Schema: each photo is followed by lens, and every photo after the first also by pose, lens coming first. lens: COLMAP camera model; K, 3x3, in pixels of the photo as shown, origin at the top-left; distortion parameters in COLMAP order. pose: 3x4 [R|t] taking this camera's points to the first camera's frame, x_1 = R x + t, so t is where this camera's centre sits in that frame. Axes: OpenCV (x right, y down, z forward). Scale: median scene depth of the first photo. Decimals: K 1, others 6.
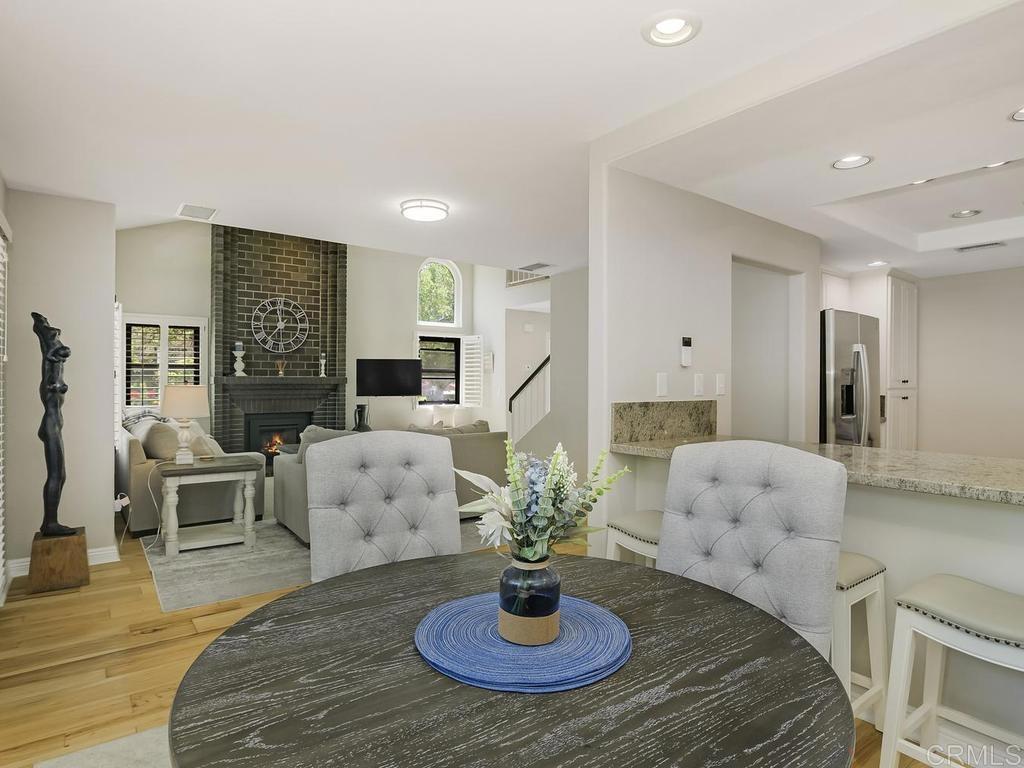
lens RADIAL K [[588.2, 0, 508.8], [0, 588.2, 376.6], [0, 0, 1]] dist [0.050674, 0.000800]
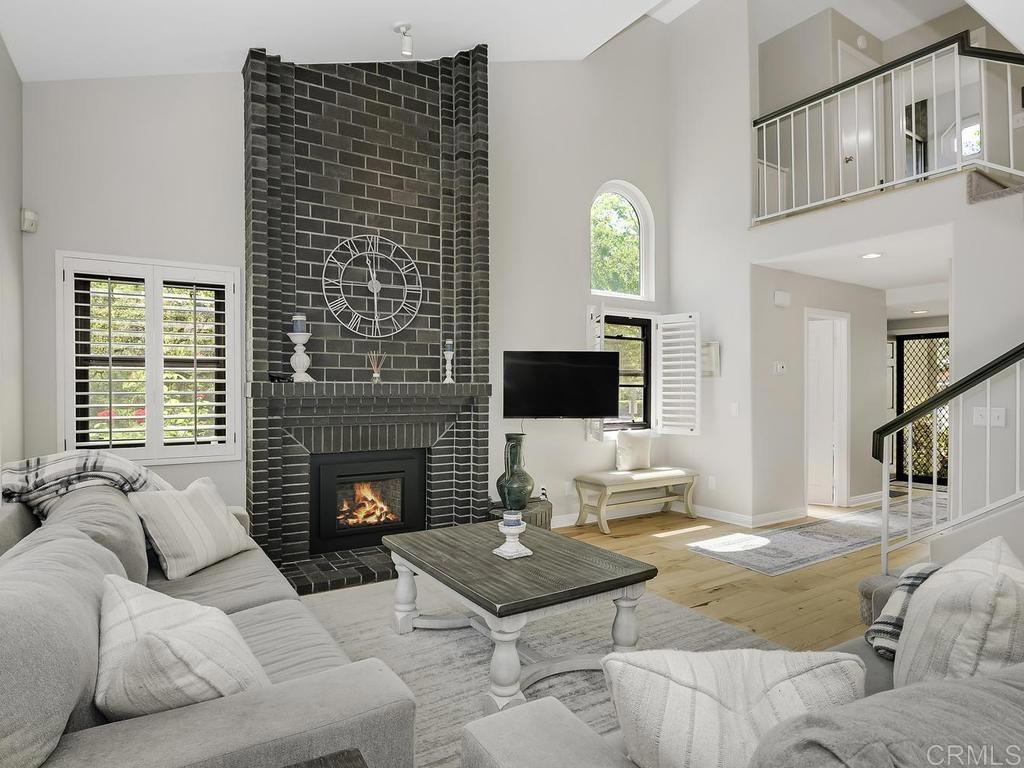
lens RADIAL K [[588.2, 0, 515.1], [0, 588.2, 390.6], [0, 0, 1]] dist [0.050674, 0.000800]
pose [[0.997899, 0.000532, -0.064785, -0.219936], [0.000285, 0.999920, 0.012609, 0.000317], [0.064787, -0.012601, 0.997820, 0.469207]]
